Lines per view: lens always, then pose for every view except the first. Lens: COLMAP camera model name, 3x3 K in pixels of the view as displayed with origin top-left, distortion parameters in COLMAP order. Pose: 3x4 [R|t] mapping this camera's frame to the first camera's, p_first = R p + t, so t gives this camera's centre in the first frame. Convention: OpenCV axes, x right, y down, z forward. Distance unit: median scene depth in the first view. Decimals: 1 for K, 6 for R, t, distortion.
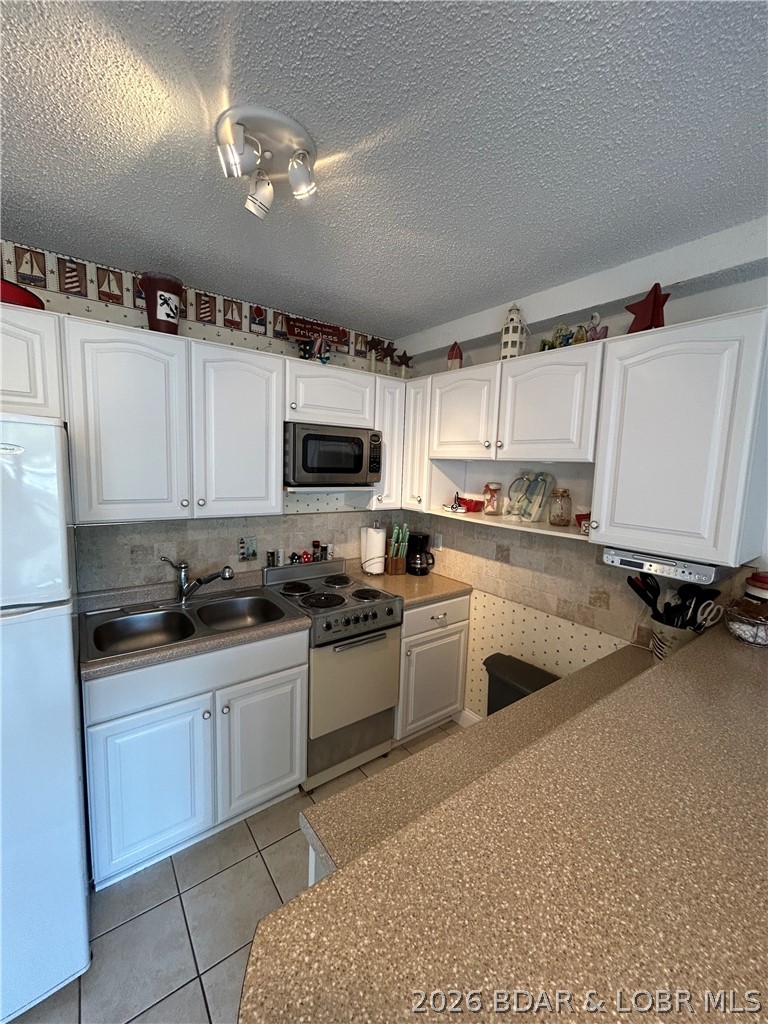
lens RADIAL K [[413.1, 0, 384.0], [0, 413.1, 512.0], [0, 0, 1]] dist [-0.000584, 0.000167]
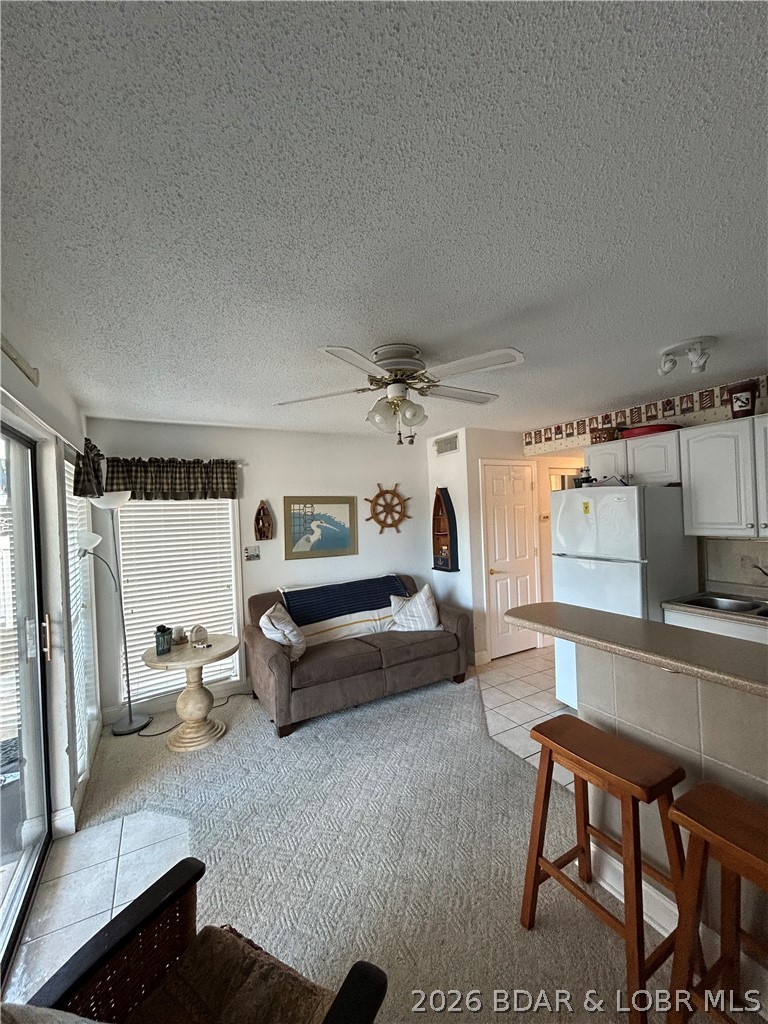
lens RADIAL K [[413.1, 0, 384.0], [0, 413.1, 512.0], [0, 0, 1]] dist [-0.000584, 0.000167]
pose [[-0.142280, -0.026542, -0.989471, 1.026783], [-0.079754, 0.996698, -0.015267, 0.047789], [0.986608, 0.076742, -0.143926, -0.071264]]
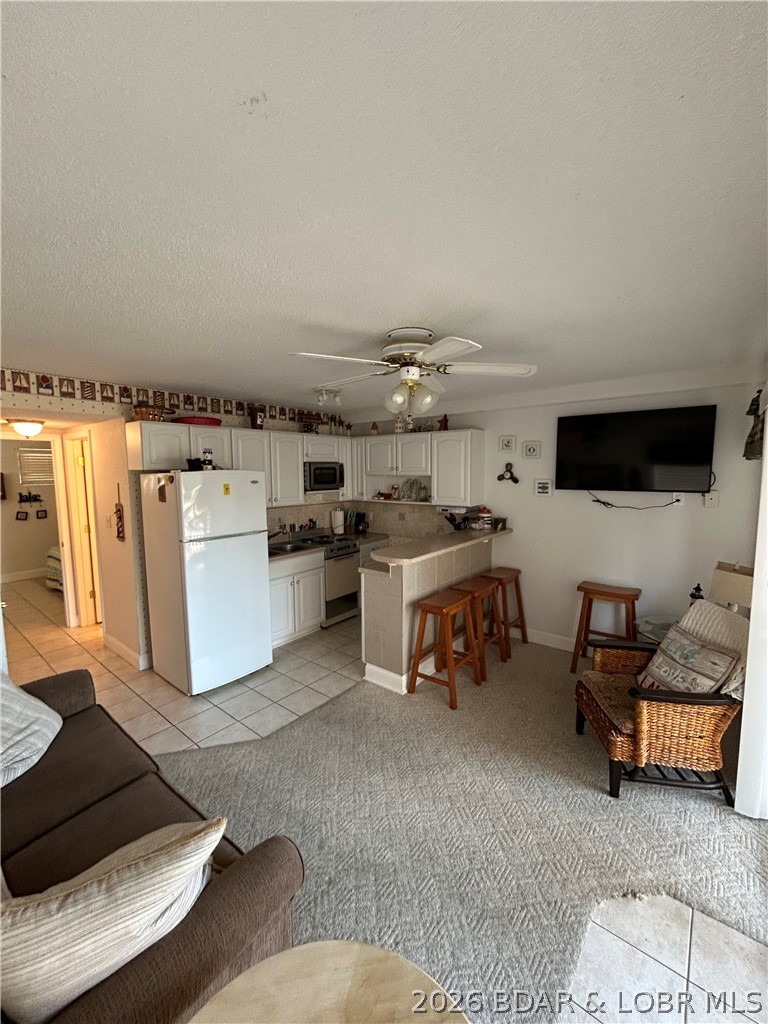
lens RADIAL K [[413.1, 0, 384.0], [0, 413.1, 512.0], [0, 0, 1]] dist [-0.000584, 0.000167]
pose [[0.968340, -0.066712, 0.240555, -0.374019], [0.069364, 0.997588, -0.002562, 0.084482], [-0.239804, 0.019166, 0.970632, -1.254283]]
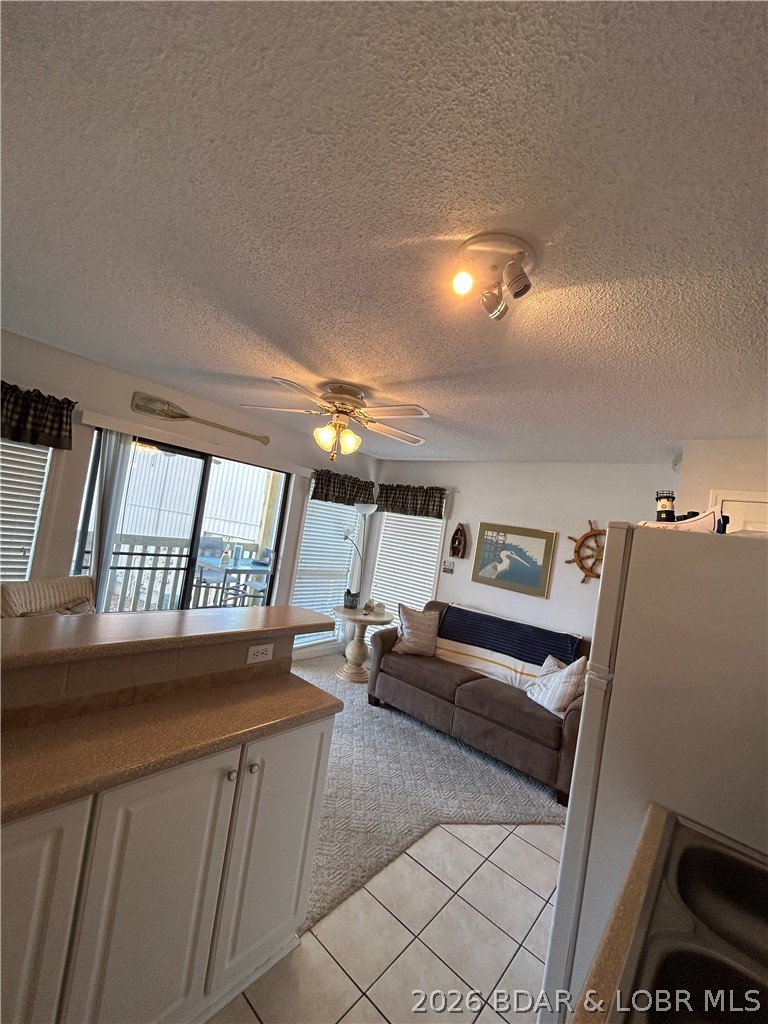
lens RADIAL K [[413.1, 0, 384.0], [0, 413.1, 512.0], [0, 0, 1]] dist [-0.000584, 0.000167]
pose [[-0.957634, -0.190186, -0.216256, 0.074159], [-0.208582, 0.975811, 0.065475, -0.105684], [0.198572, 0.107808, -0.974139, 1.139514]]
